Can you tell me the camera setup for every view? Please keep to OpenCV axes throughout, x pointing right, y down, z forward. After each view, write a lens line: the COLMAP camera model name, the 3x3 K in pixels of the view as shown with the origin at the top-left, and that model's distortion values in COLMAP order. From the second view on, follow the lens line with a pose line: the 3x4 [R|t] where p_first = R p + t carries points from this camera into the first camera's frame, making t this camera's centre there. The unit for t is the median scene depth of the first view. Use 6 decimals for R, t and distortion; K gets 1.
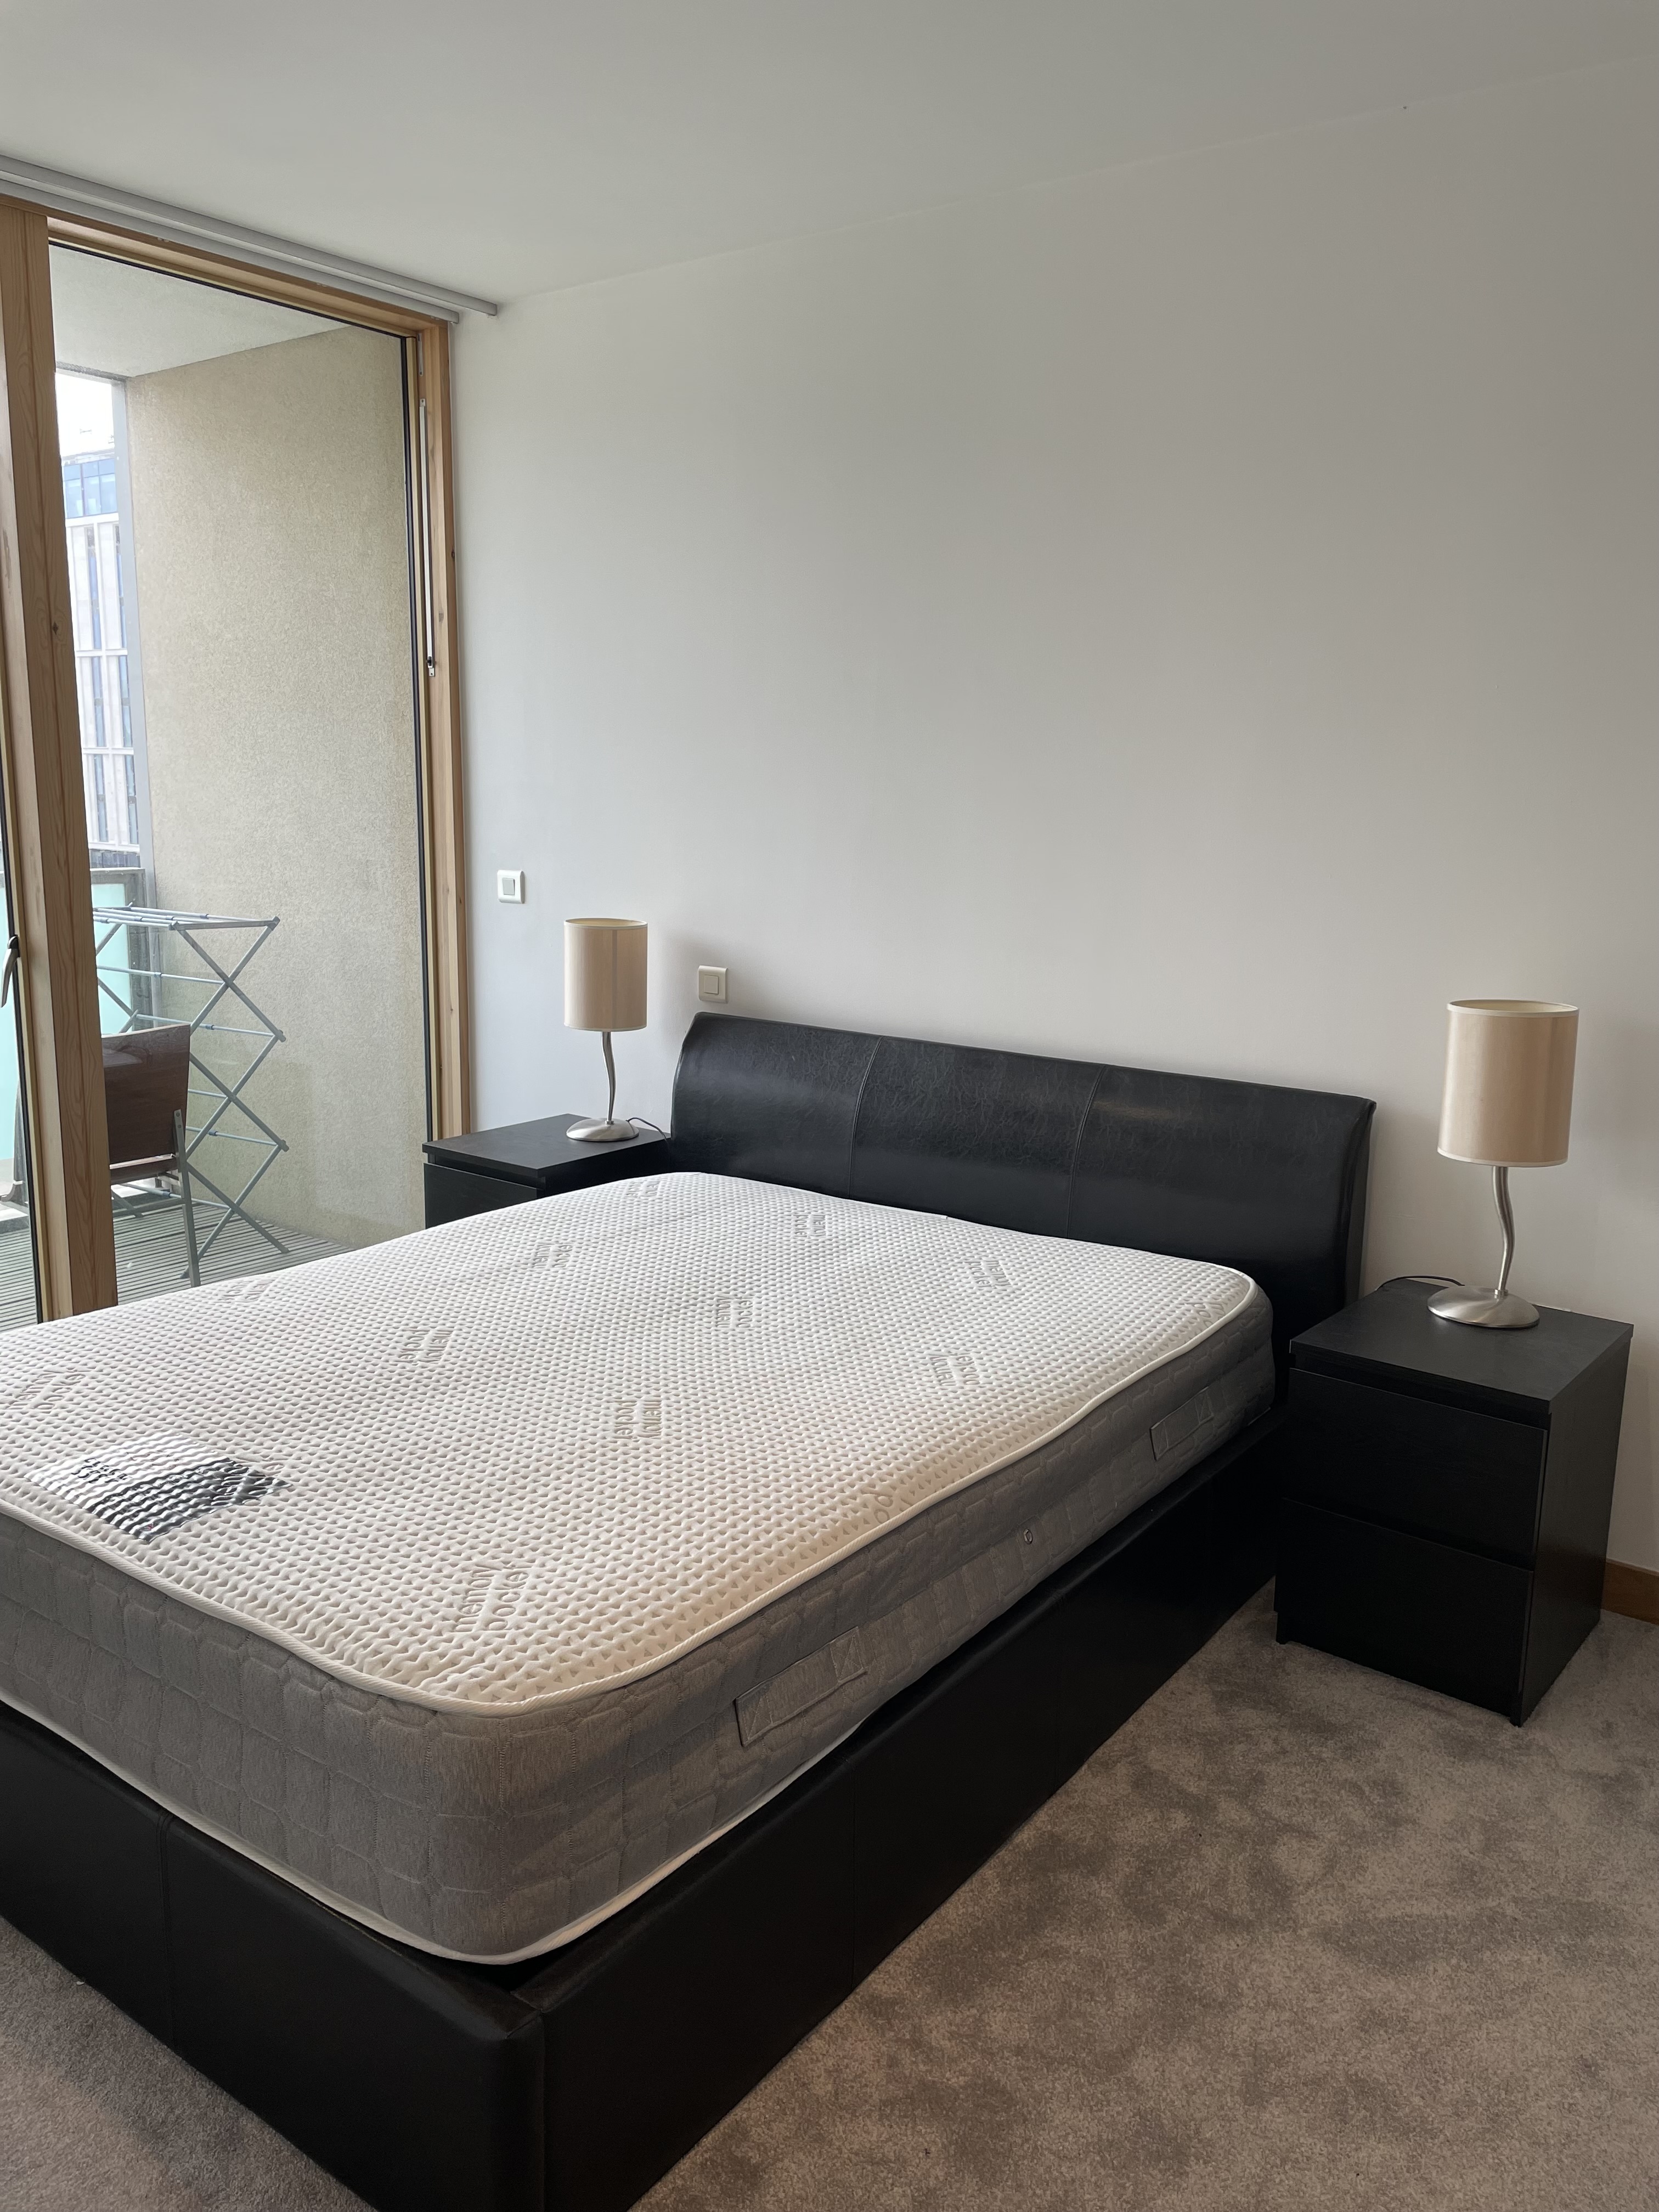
lens RADIAL K [[1666.6, 0, 836.5], [0, 1666.6, 1105.7], [0, 0, 1]] dist [0.099411, -0.125919]
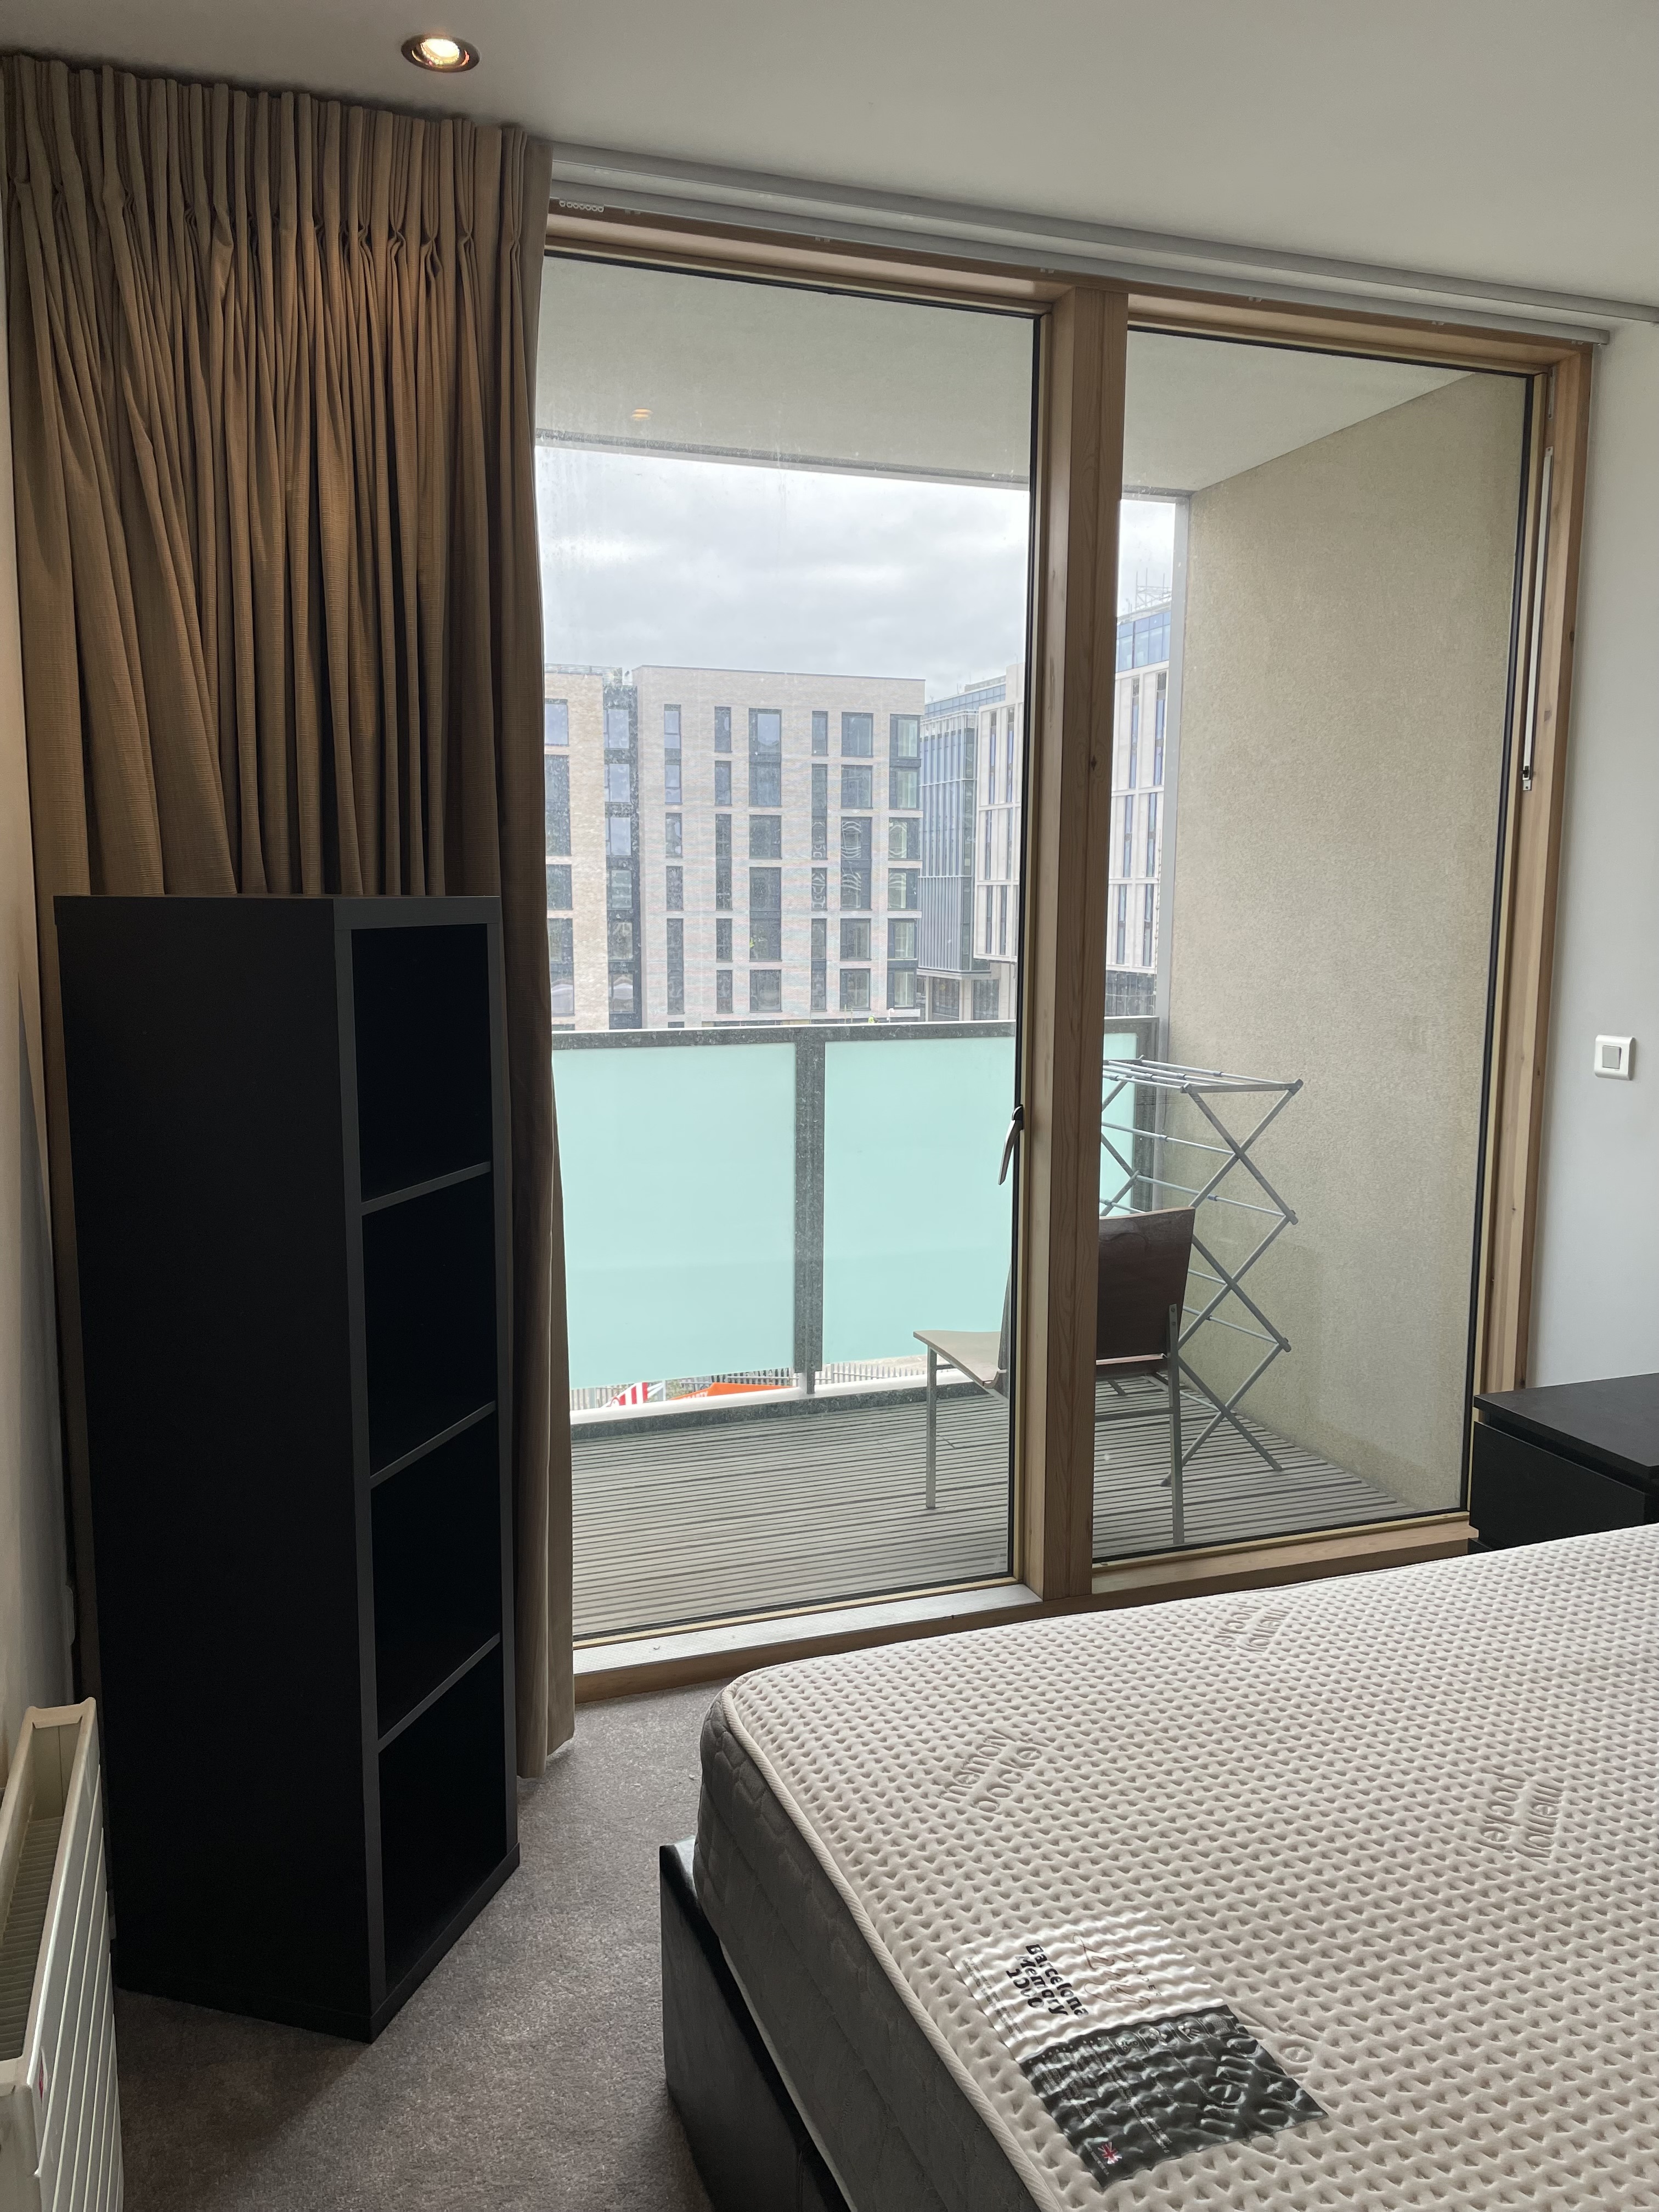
lens RADIAL K [[1665.5, 0, 822.3], [0, 1665.5, 1116.2], [0, 0, 1]] dist [0.112211, -0.145866]
pose [[0.836633, 0.056068, -0.544887, -0.080460], [-0.090851, 0.995173, -0.037094, -0.046469], [0.540177, 0.080538, 0.837688, 0.180295]]
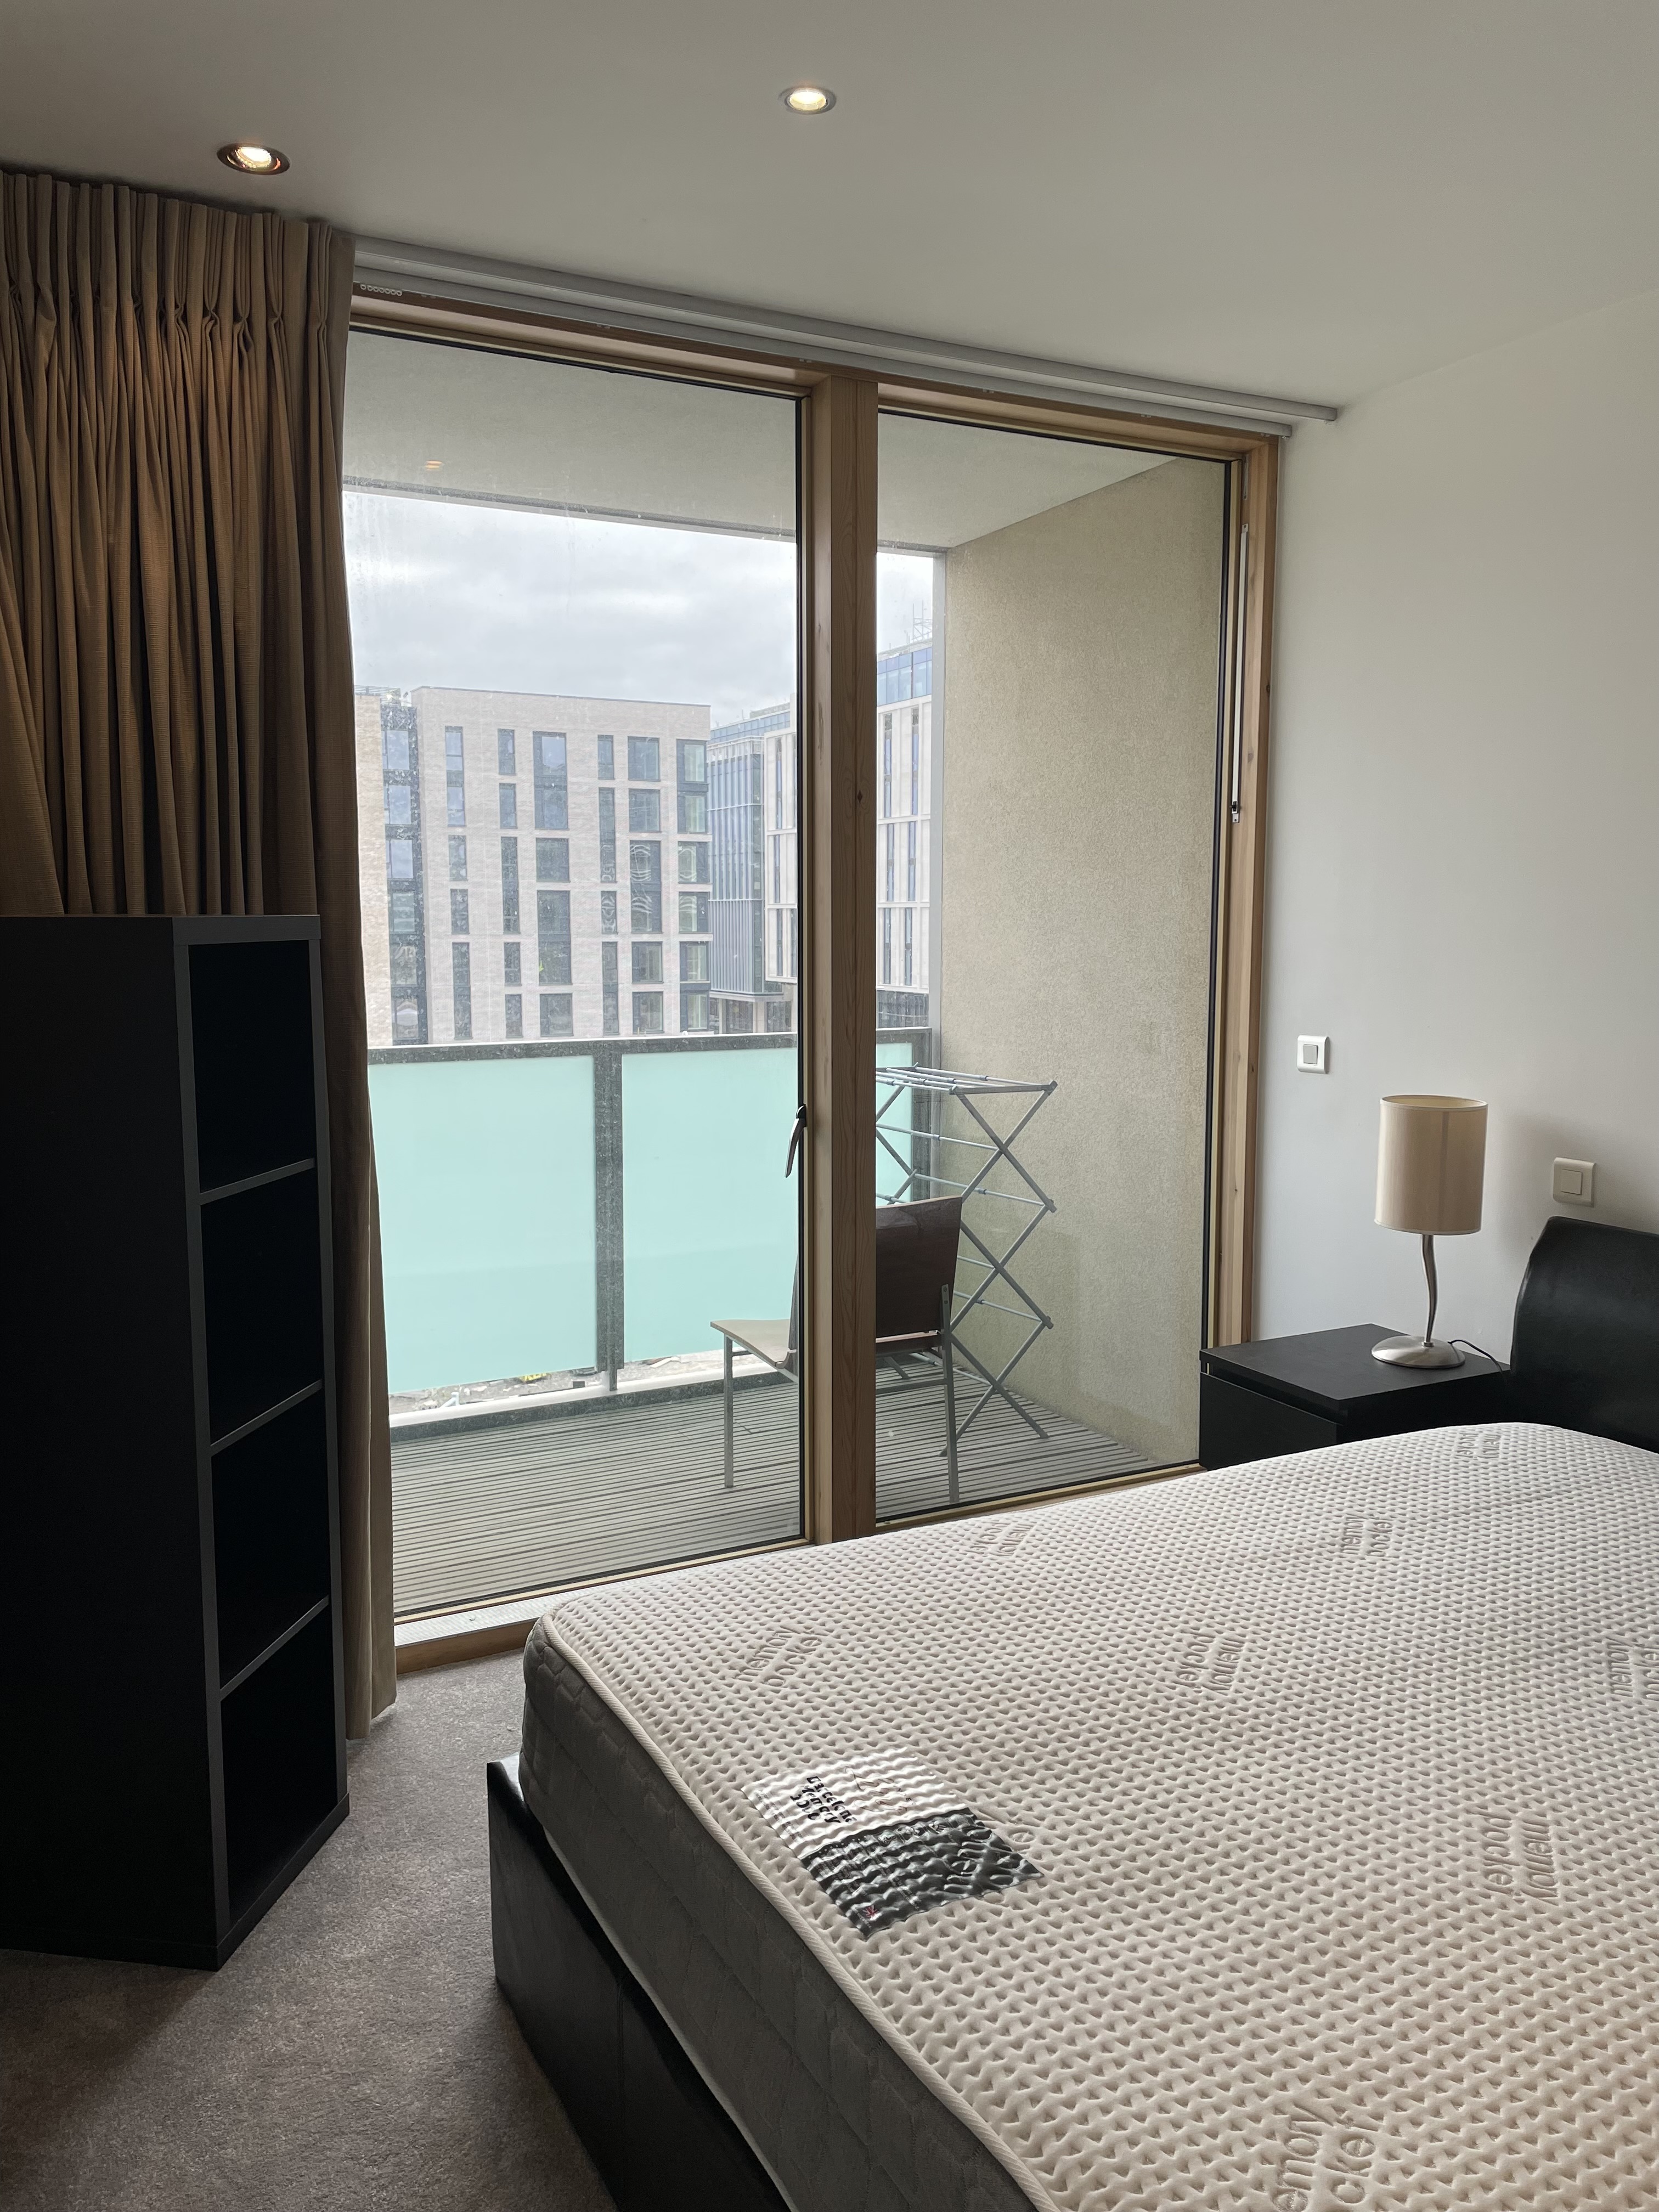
lens RADIAL K [[1666.6, 0, 836.5], [0, 1666.6, 1105.7], [0, 0, 1]] dist [0.099411, -0.125919]
pose [[0.901571, 0.028195, -0.431711, -0.043033], [-0.063230, 0.995746, -0.067016, -0.032183], [0.427985, 0.087717, 0.899519, 0.120248]]
